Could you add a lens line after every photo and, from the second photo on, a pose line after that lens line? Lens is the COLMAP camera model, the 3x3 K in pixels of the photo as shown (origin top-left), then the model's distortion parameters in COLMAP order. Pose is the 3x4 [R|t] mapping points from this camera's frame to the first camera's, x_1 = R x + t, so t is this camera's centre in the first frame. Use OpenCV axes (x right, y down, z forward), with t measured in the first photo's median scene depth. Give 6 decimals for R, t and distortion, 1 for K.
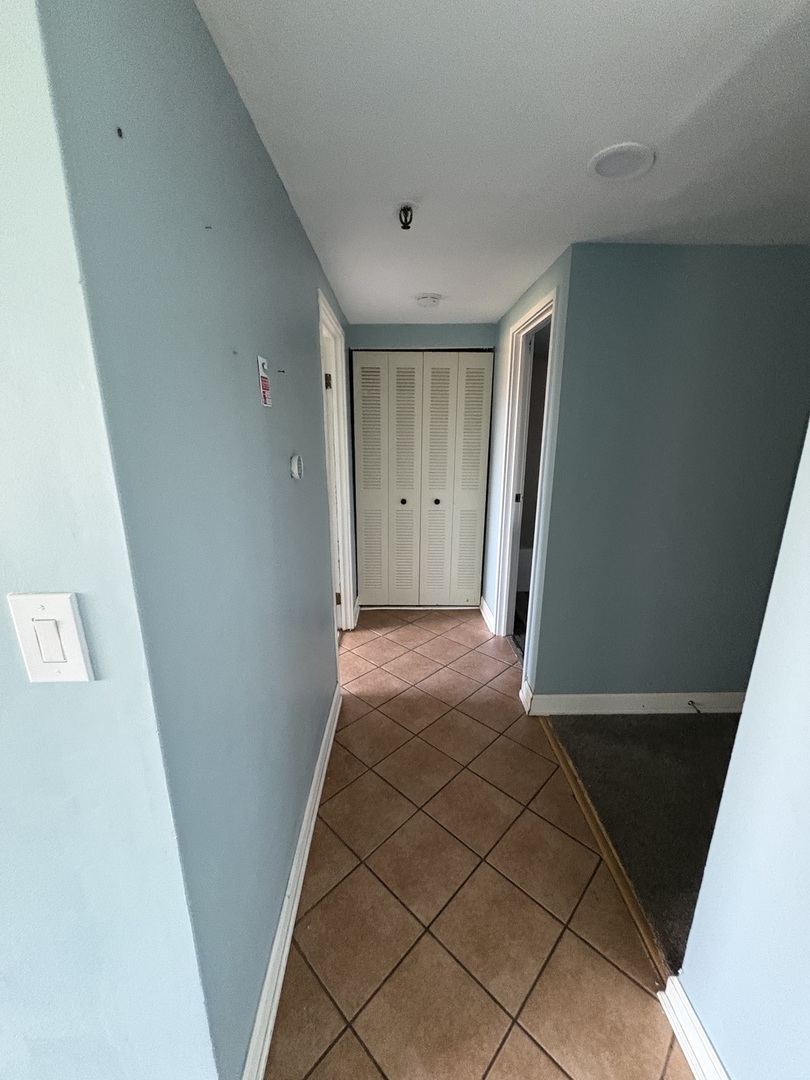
lens RADIAL K [[432.2, 0, 401.9], [0, 432.2, 535.6], [0, 0, 1]] dist [-0.022361, -0.000189]
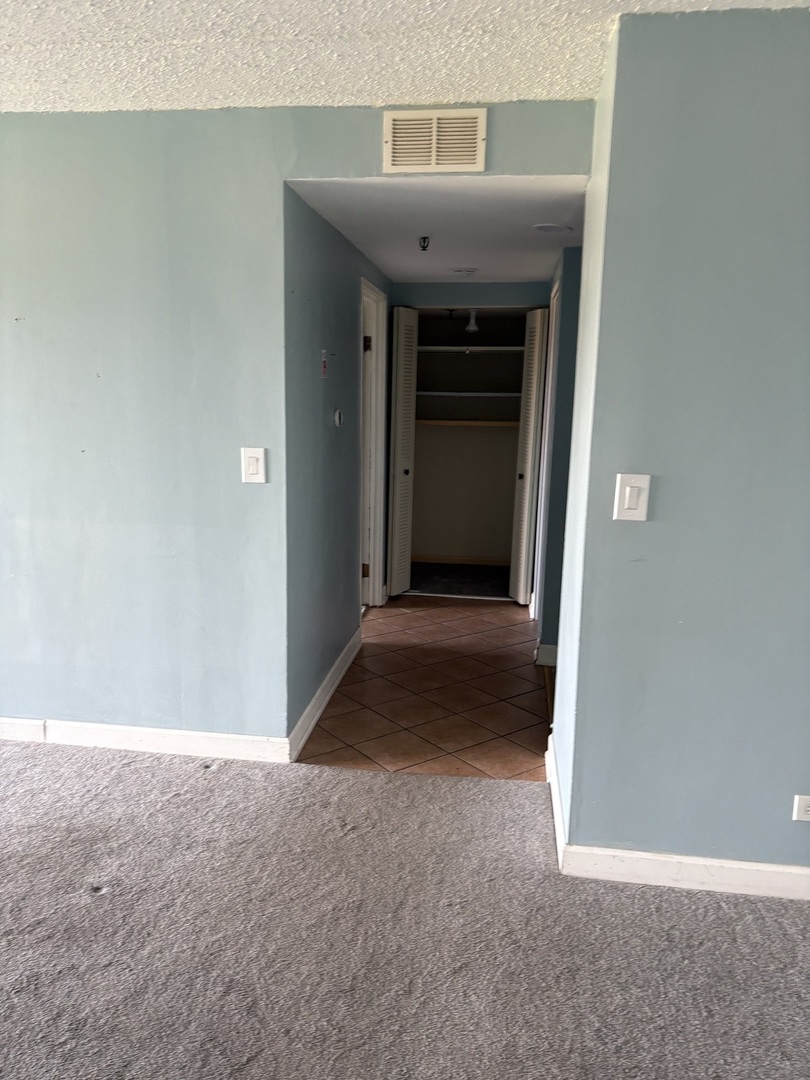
lens RADIAL K [[819.6, 0, 405.0], [0, 819.6, 544.0], [0, 0, 1]] dist [-0.010645, -0.011227]
pose [[0.991106, 0.050608, -0.123076, 0.168457], [-0.056954, 0.997193, -0.048596, 0.191991], [0.120271, 0.055174, 0.991207, -0.833220]]
